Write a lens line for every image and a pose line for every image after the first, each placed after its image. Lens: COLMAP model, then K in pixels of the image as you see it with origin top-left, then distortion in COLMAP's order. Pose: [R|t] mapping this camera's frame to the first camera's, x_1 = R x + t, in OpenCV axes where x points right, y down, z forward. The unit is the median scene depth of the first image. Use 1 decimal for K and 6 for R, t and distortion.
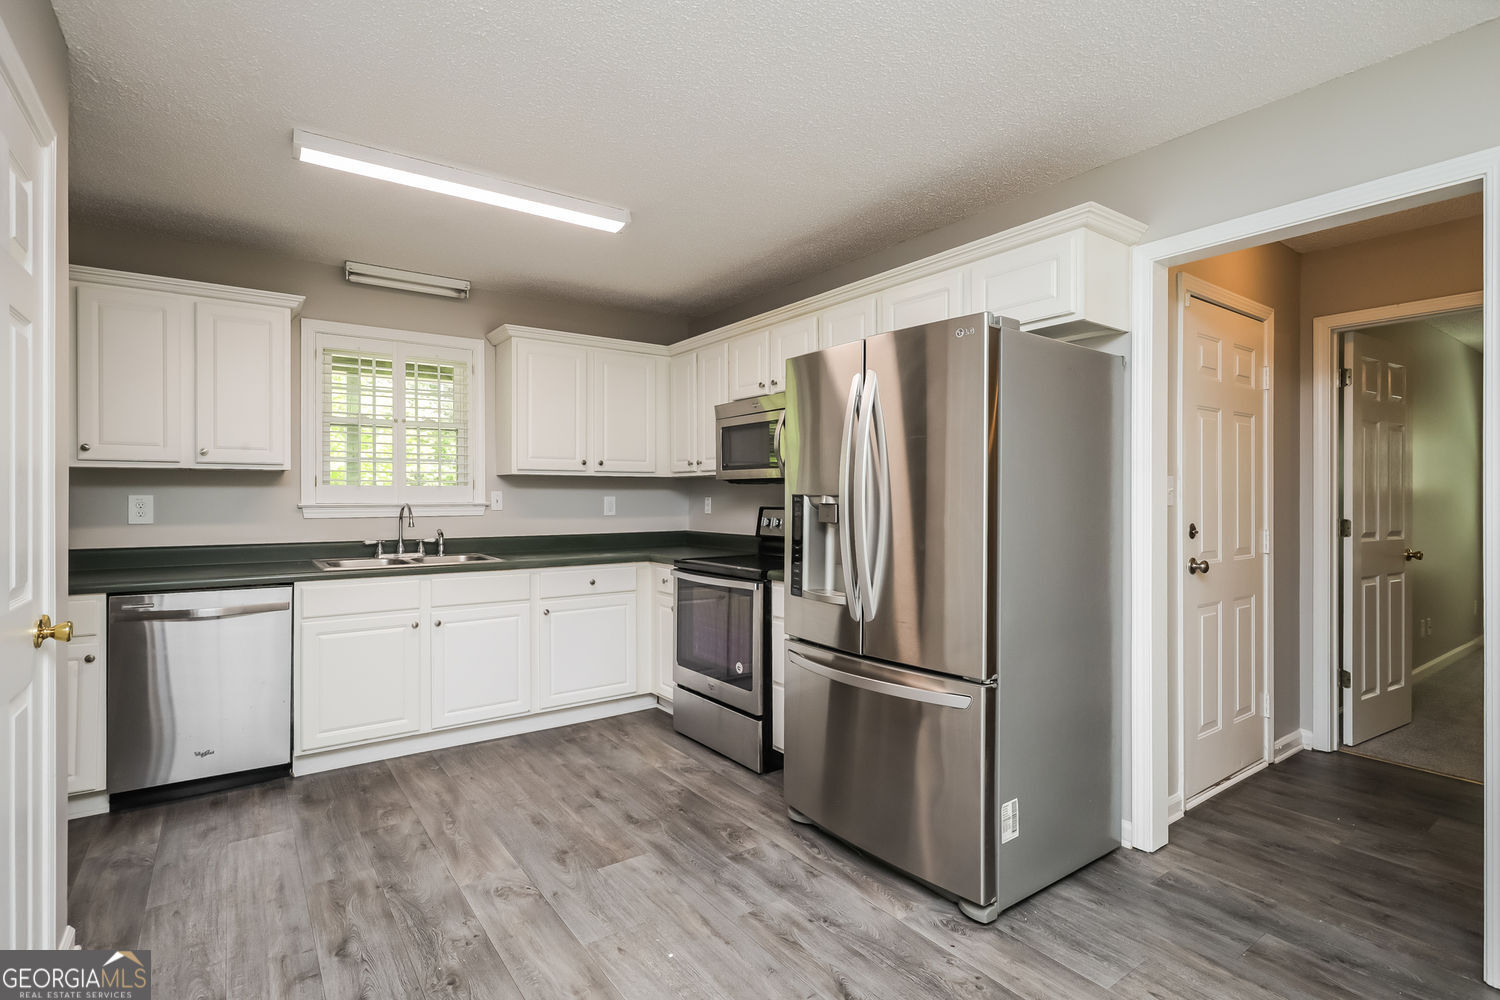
lens RADIAL K [[723.5, 0, 750.0], [0, 723.5, 500.0], [0, 0, 1]] dist [0.000038, 0.000399]
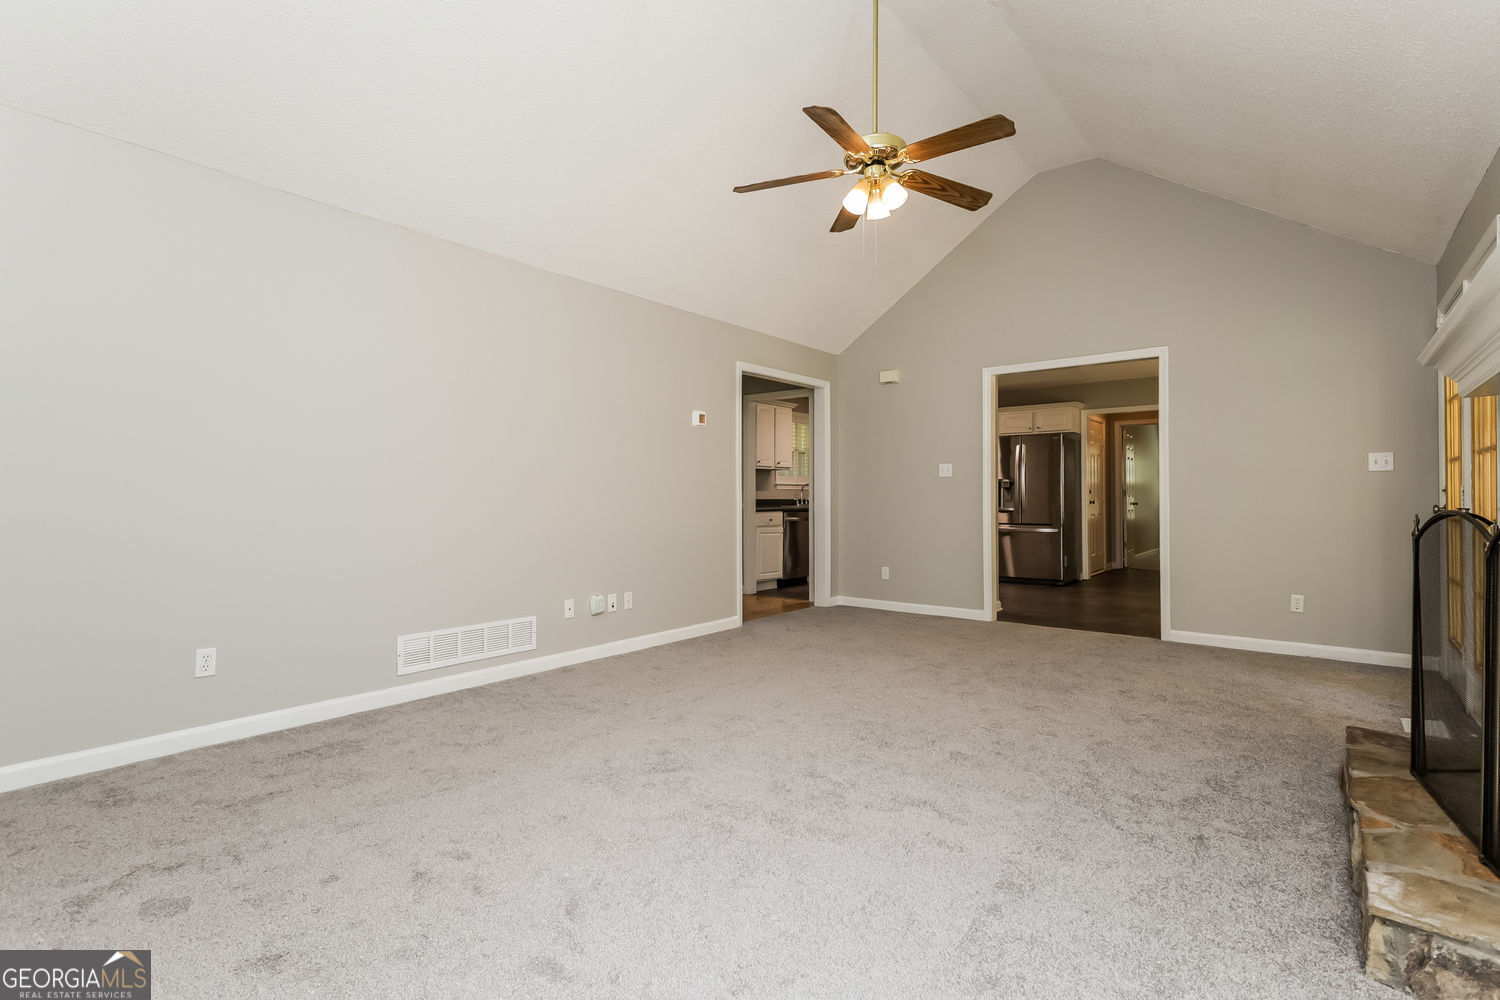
lens RADIAL K [[723.5, 0, 750.0], [0, 723.5, 500.0], [0, 0, 1]] dist [0.000038, 0.000399]
pose [[0.959098, 0.000257, 0.283073, -1.826959], [0.001055, 0.999989, -0.004483, 0.094805], [-0.283071, 0.004599, 0.959088, -1.727697]]
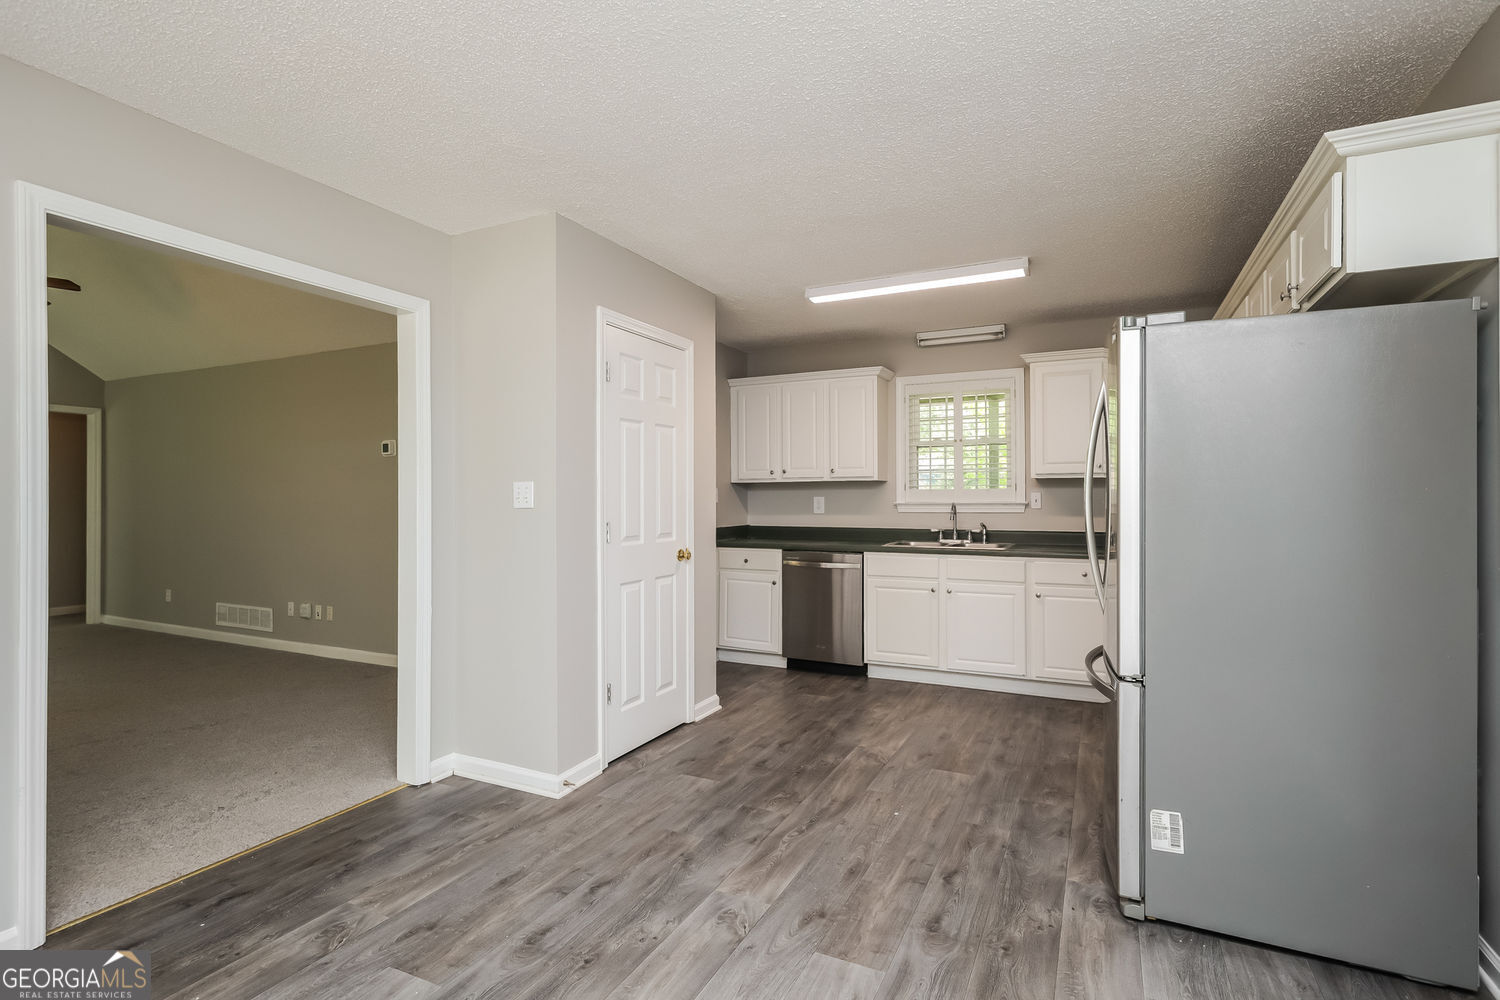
lens RADIAL K [[723.5, 0, 750.0], [0, 723.5, 500.0], [0, 0, 1]] dist [0.000038, 0.000399]
pose [[0.474870, 0.000901, -0.880055, 0.717171], [-0.001398, 0.999999, 0.000269, 0.000313], [0.880055, 0.001102, 0.474871, 0.037128]]
